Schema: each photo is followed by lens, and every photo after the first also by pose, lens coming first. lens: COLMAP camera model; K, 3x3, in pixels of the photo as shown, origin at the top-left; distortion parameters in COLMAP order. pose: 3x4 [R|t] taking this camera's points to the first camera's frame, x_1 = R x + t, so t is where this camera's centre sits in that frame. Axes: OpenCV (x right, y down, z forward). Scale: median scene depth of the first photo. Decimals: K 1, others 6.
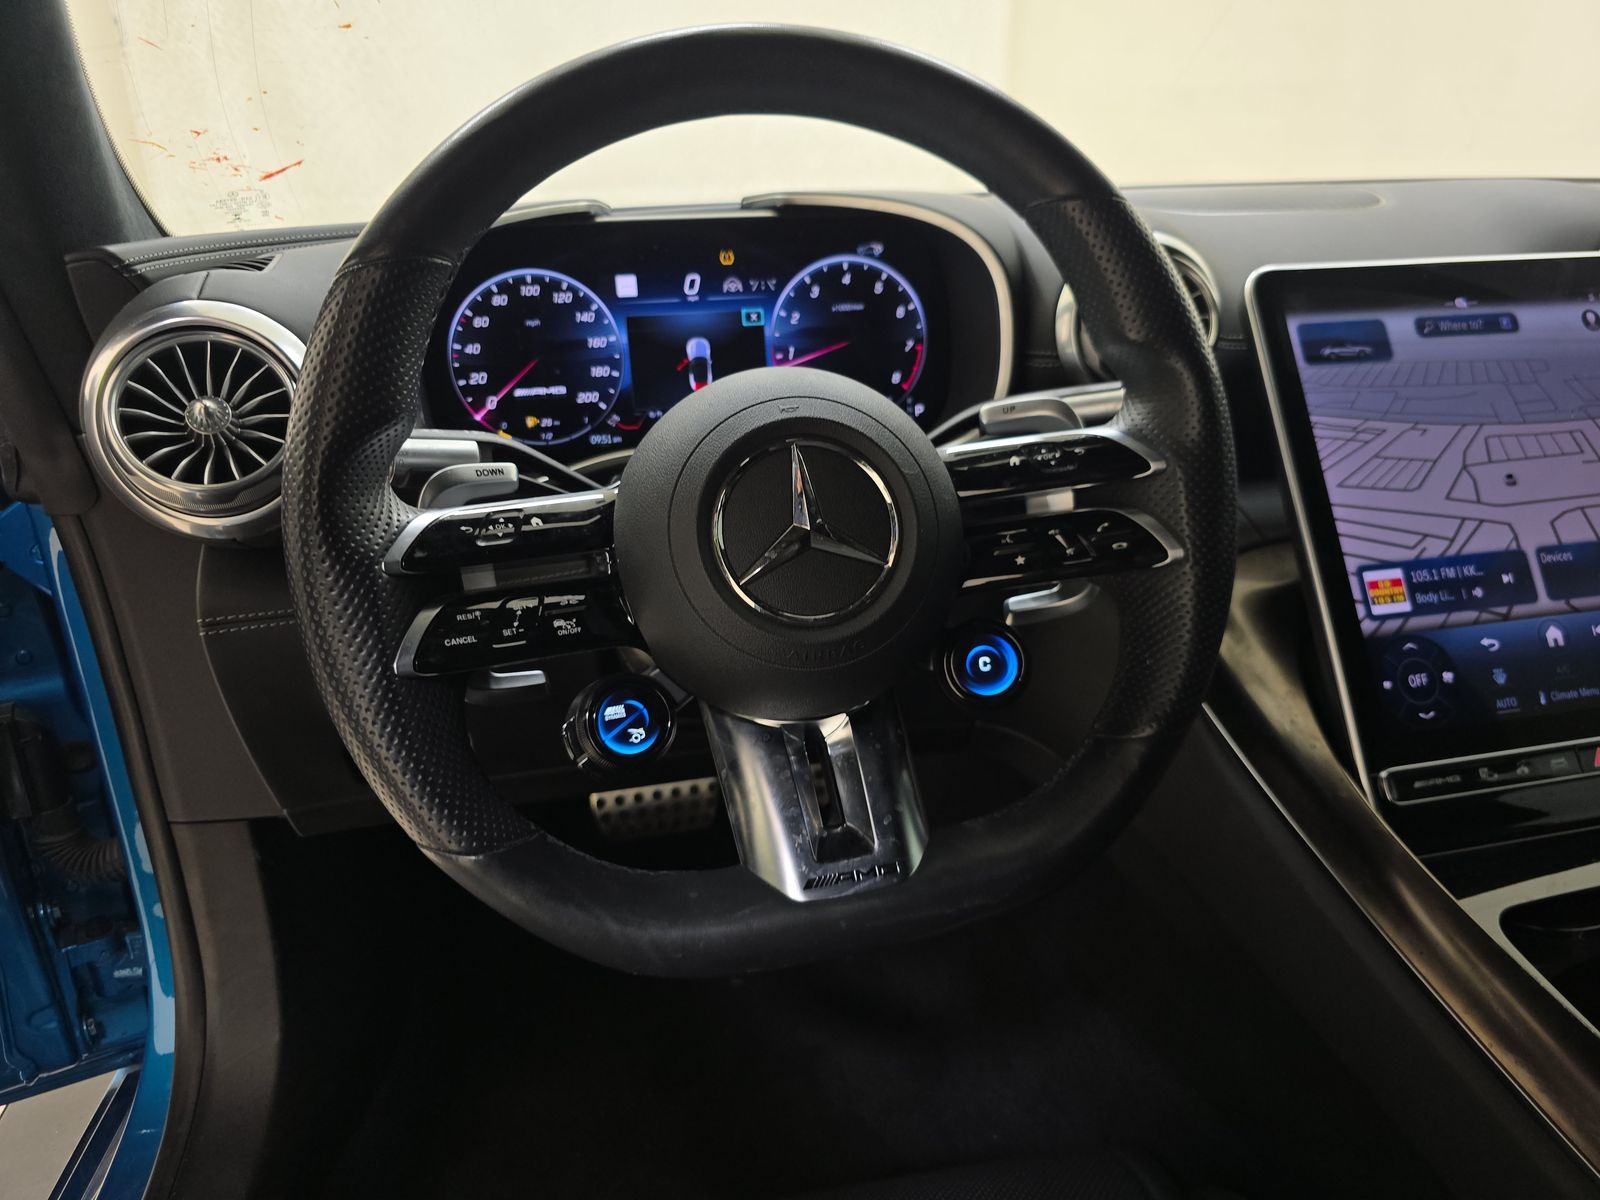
lens RADIAL K [[1026.1, 0, 801.0], [0, 1026.1, 596.7], [0, 0, 1]] dist [0.005492, -0.026917]
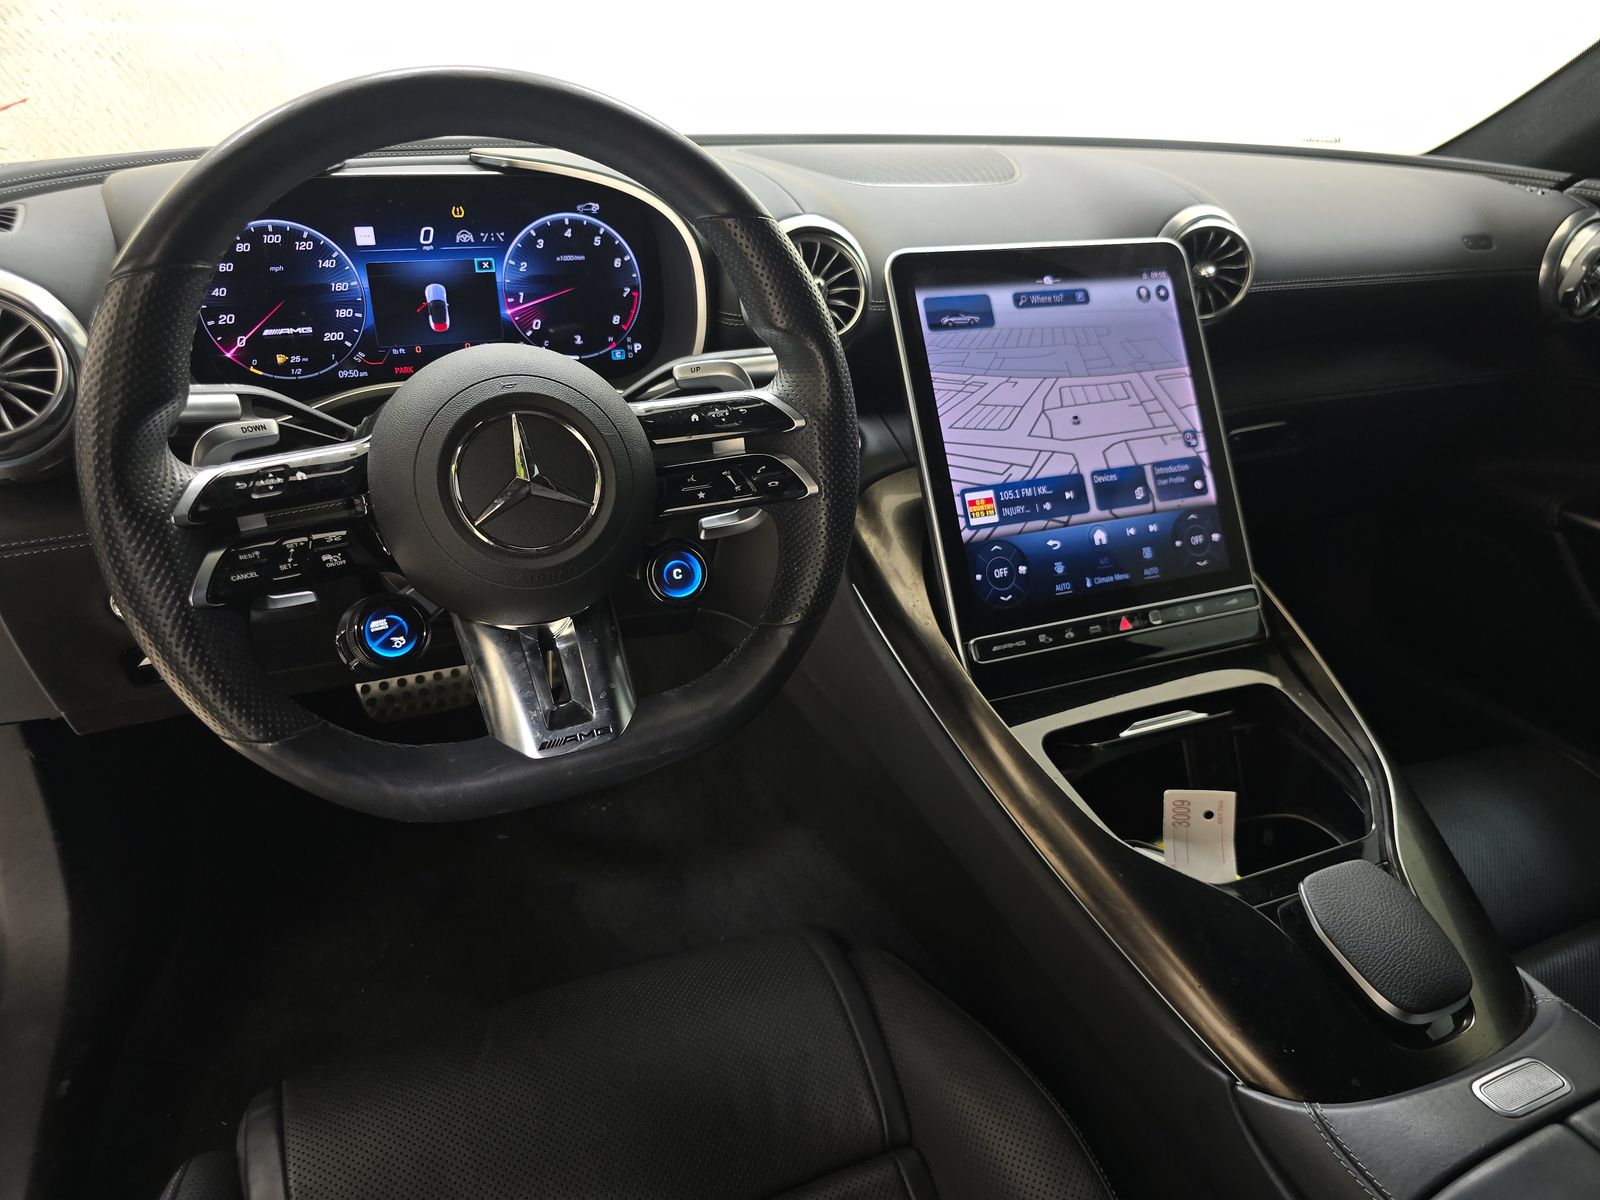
lens RADIAL K [[1026.1, 0, 797.7], [0, 1026.1, 604.5], [0, 0, 1]] dist [0.005492, -0.026917]
pose [[0.977330, -0.037718, 0.208333, 0.052085], [0.008015, 0.989889, 0.141618, -0.075152], [-0.211568, -0.136738, 0.967751, -0.283120]]
